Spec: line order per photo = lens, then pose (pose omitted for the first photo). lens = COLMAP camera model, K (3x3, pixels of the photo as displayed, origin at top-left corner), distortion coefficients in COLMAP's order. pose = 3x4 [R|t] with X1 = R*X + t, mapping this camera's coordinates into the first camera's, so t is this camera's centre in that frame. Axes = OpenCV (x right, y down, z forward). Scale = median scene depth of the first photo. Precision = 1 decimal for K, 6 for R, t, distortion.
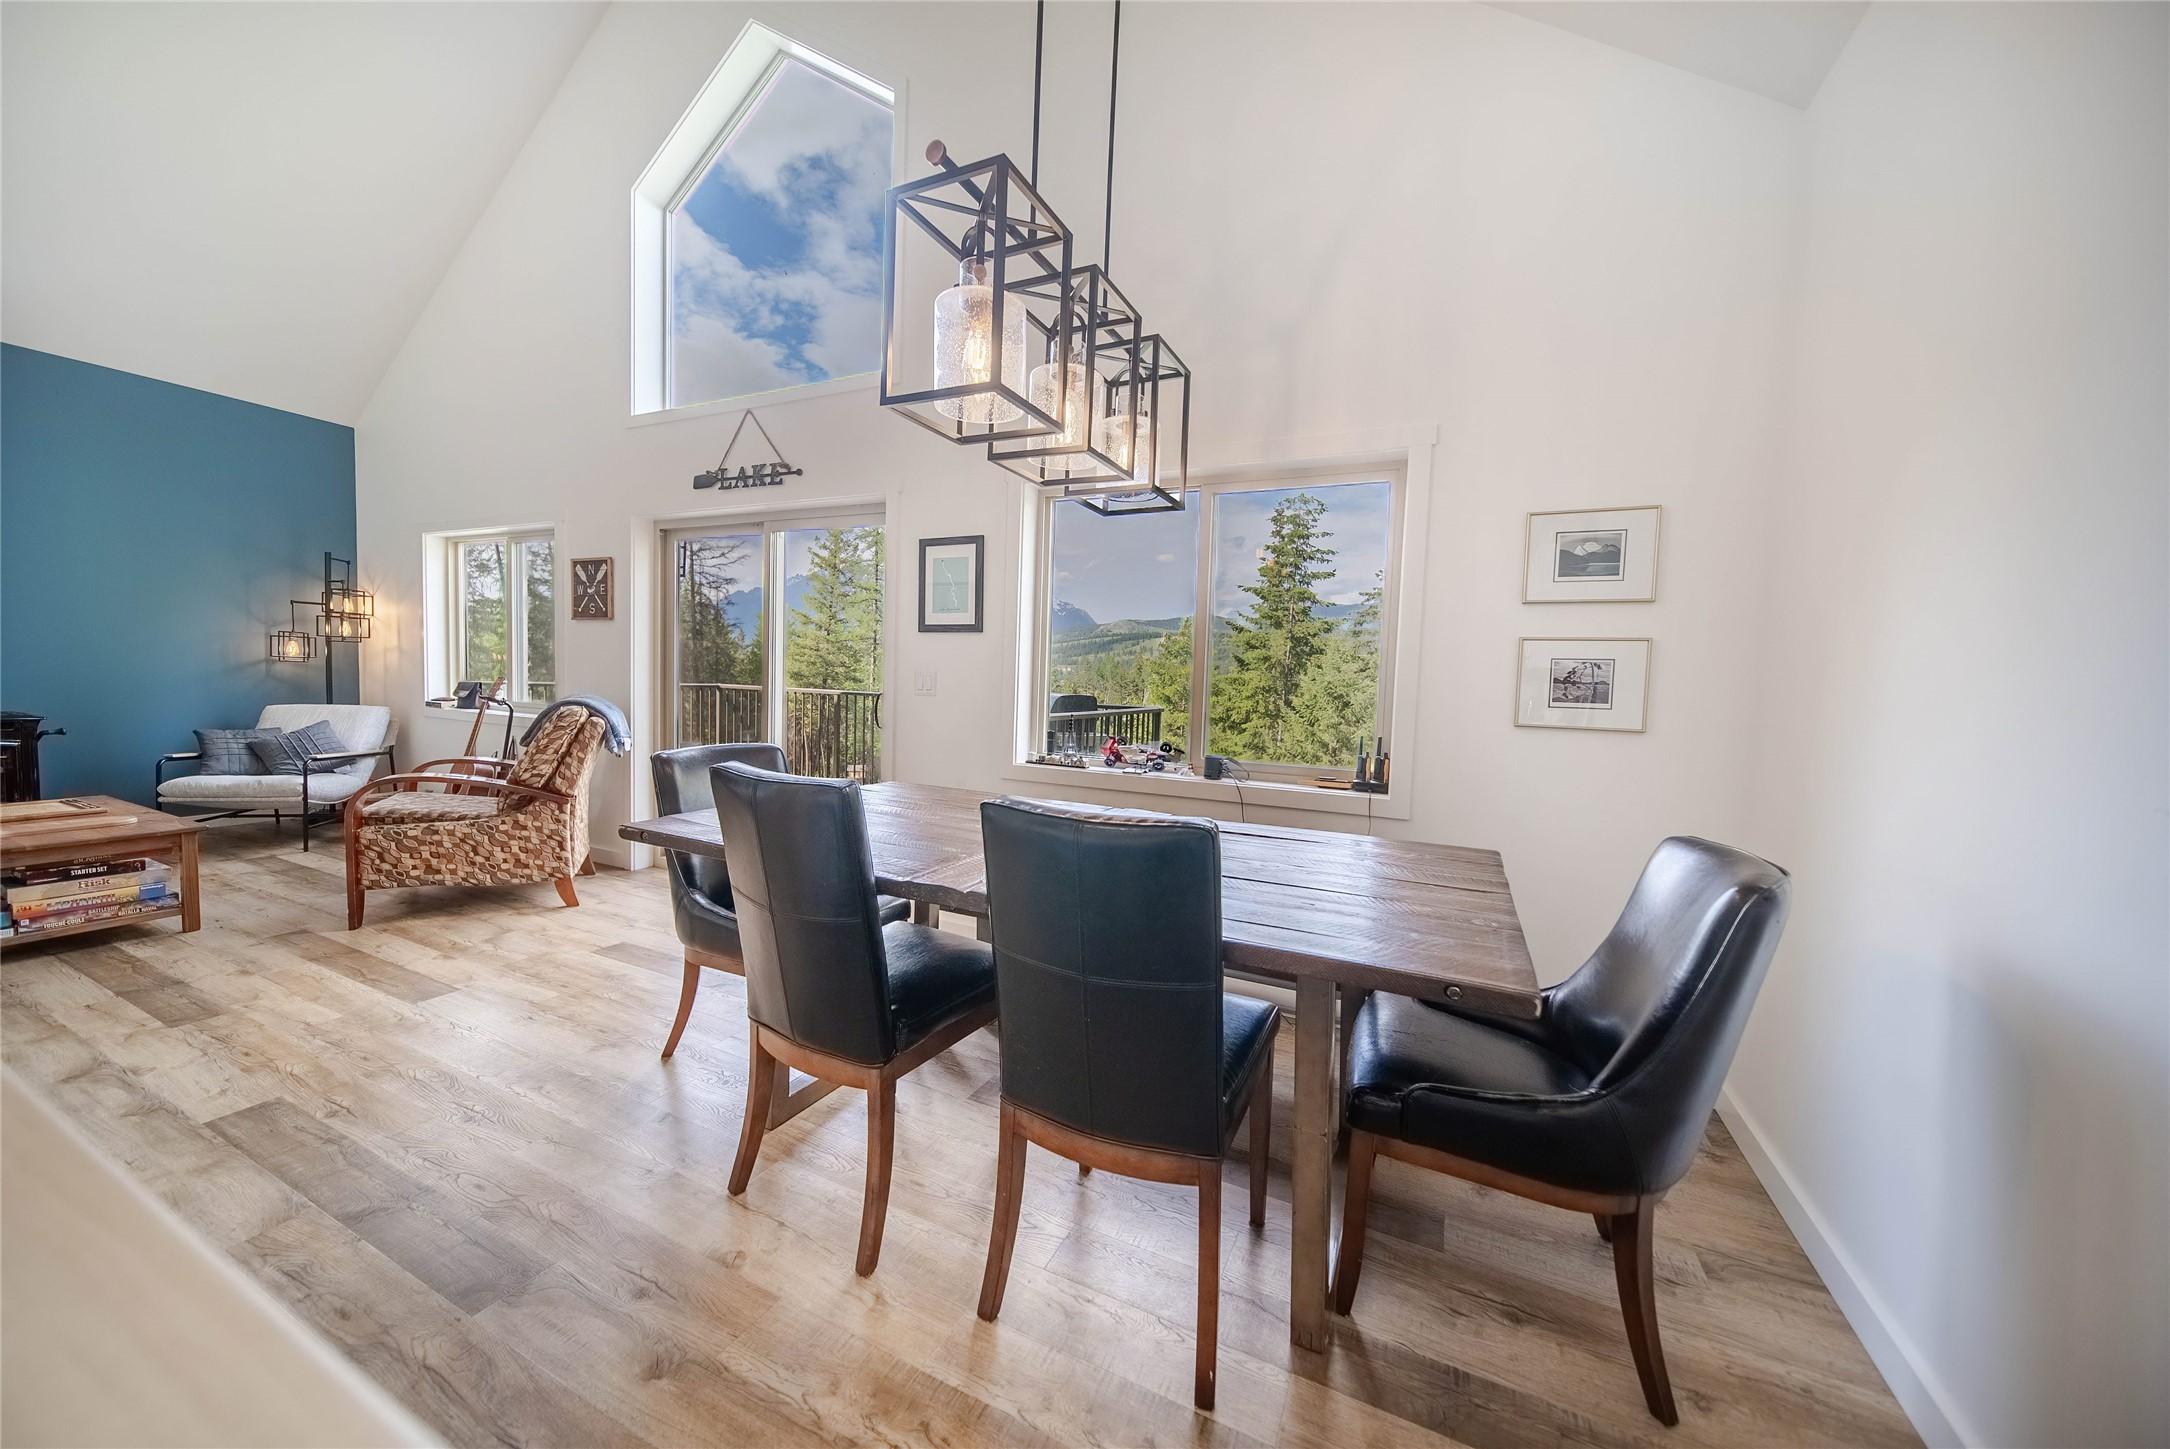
lens RADIAL K [[771.3, 0, 1077.3], [0, 771.3, 726.9], [0, 0, 1]] dist [0.001174, -0.000094]
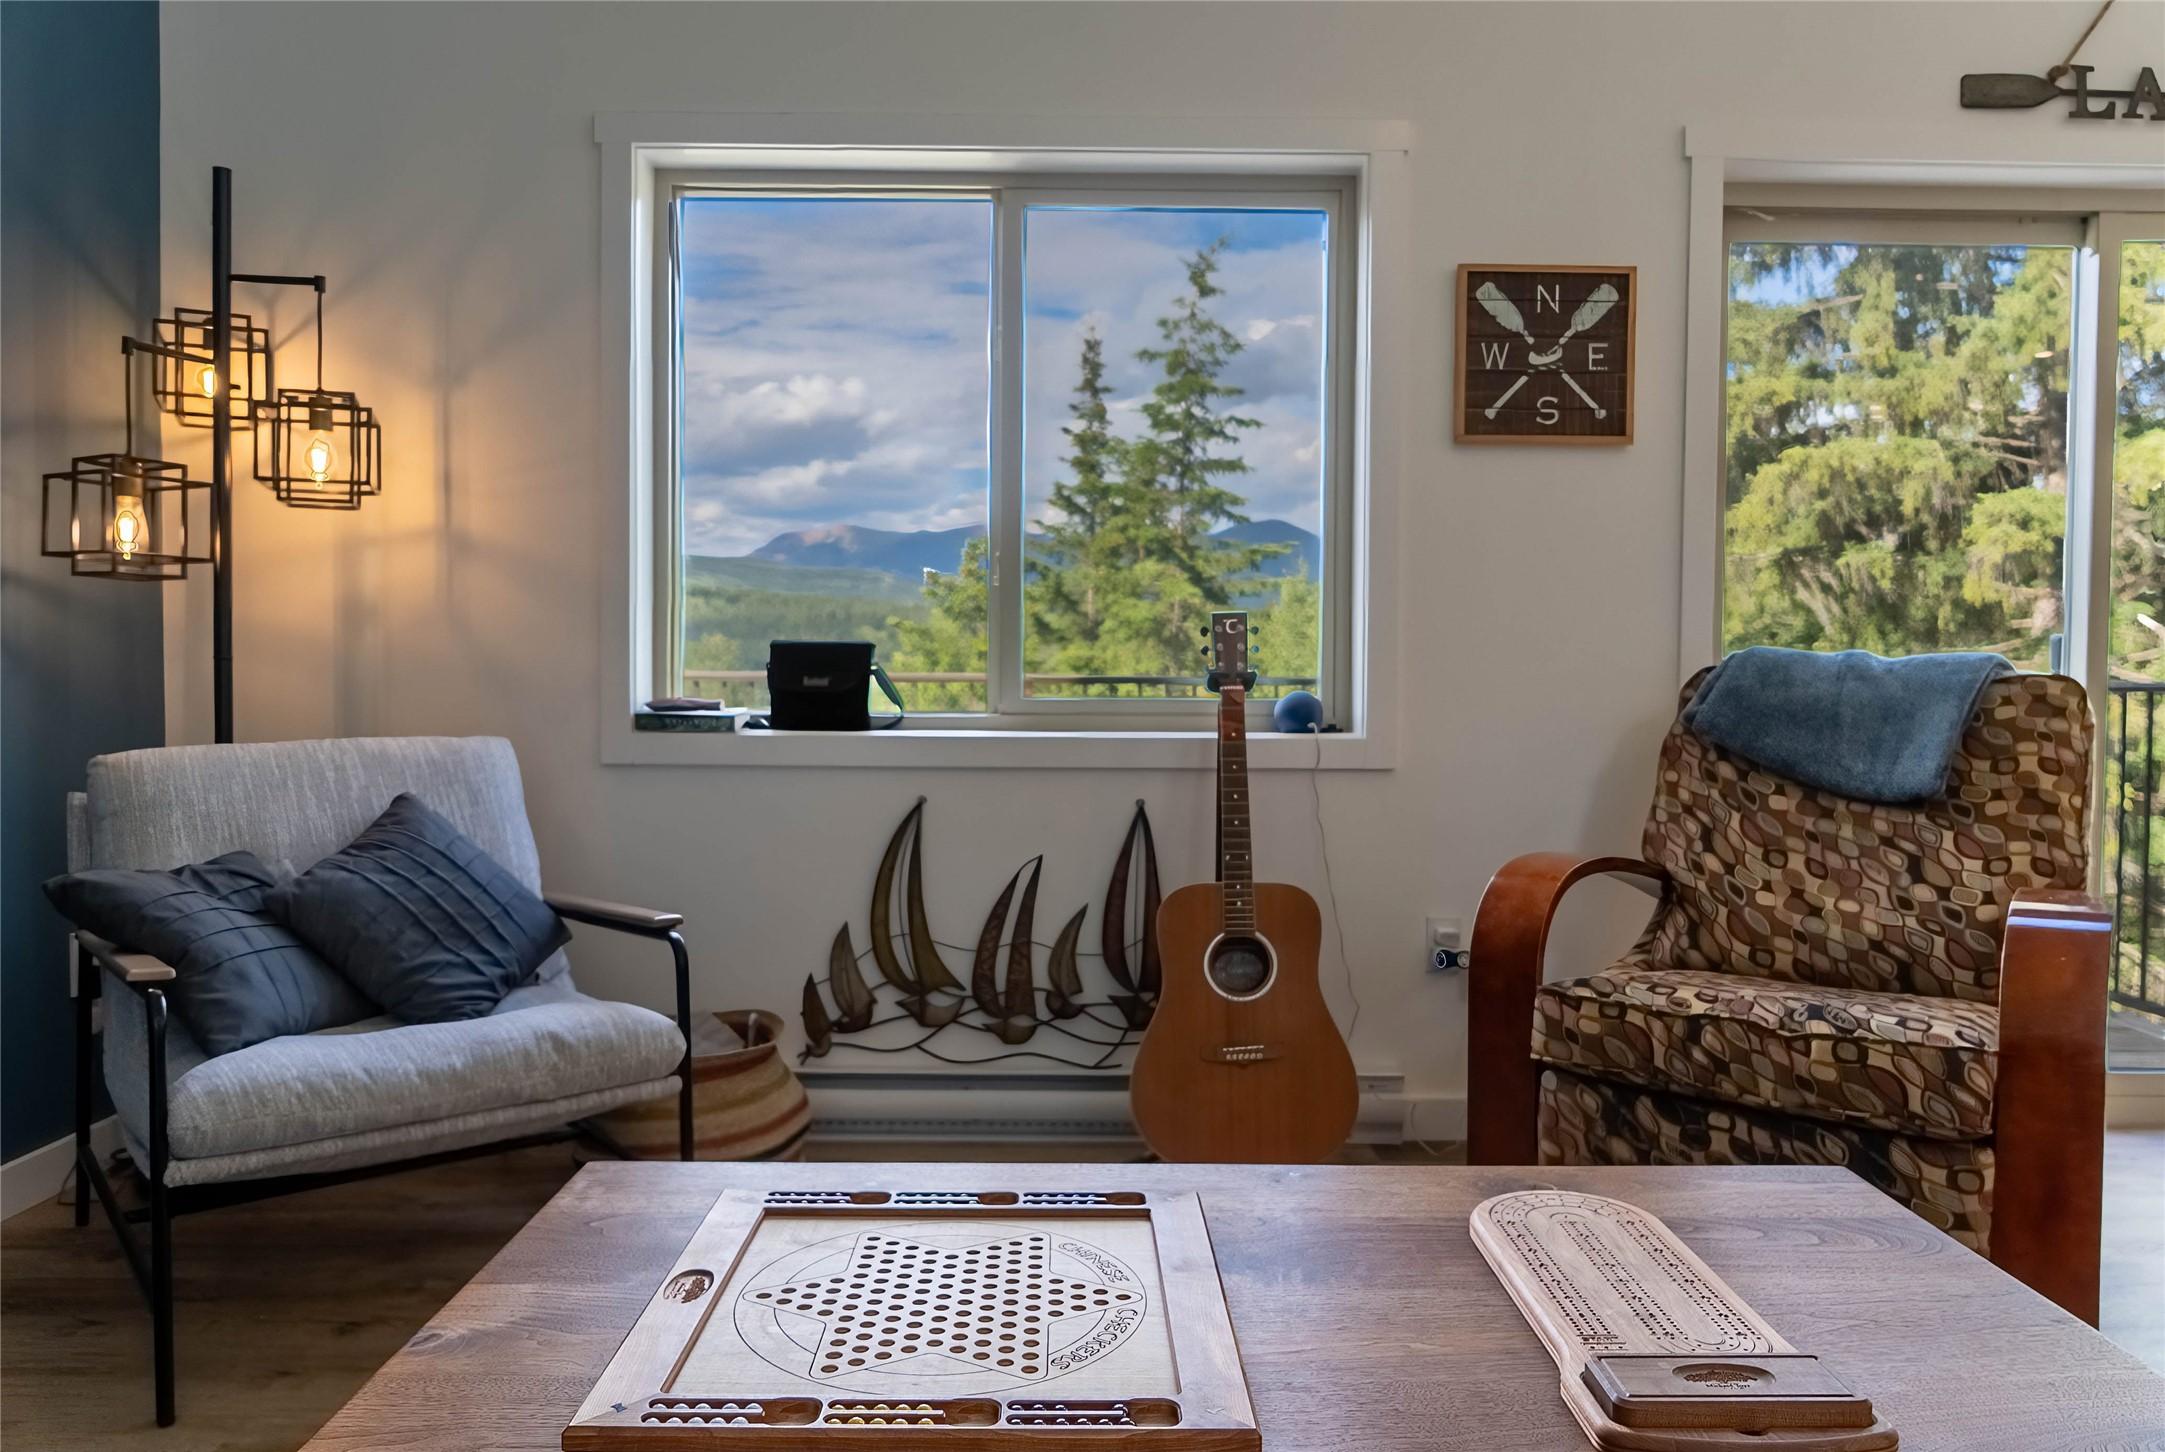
lens RADIAL K [[1491.4, 0, 1094.4], [0, 1491.4, 720.0], [0, 0, 1]] dist [-0.011135, 0.003898]
pose [[0.892327, -0.043142, 0.449322, -1.275603], [0.057097, 0.998214, -0.017547, -0.015042], [-0.447763, 0.041312, 0.893197, 0.563151]]
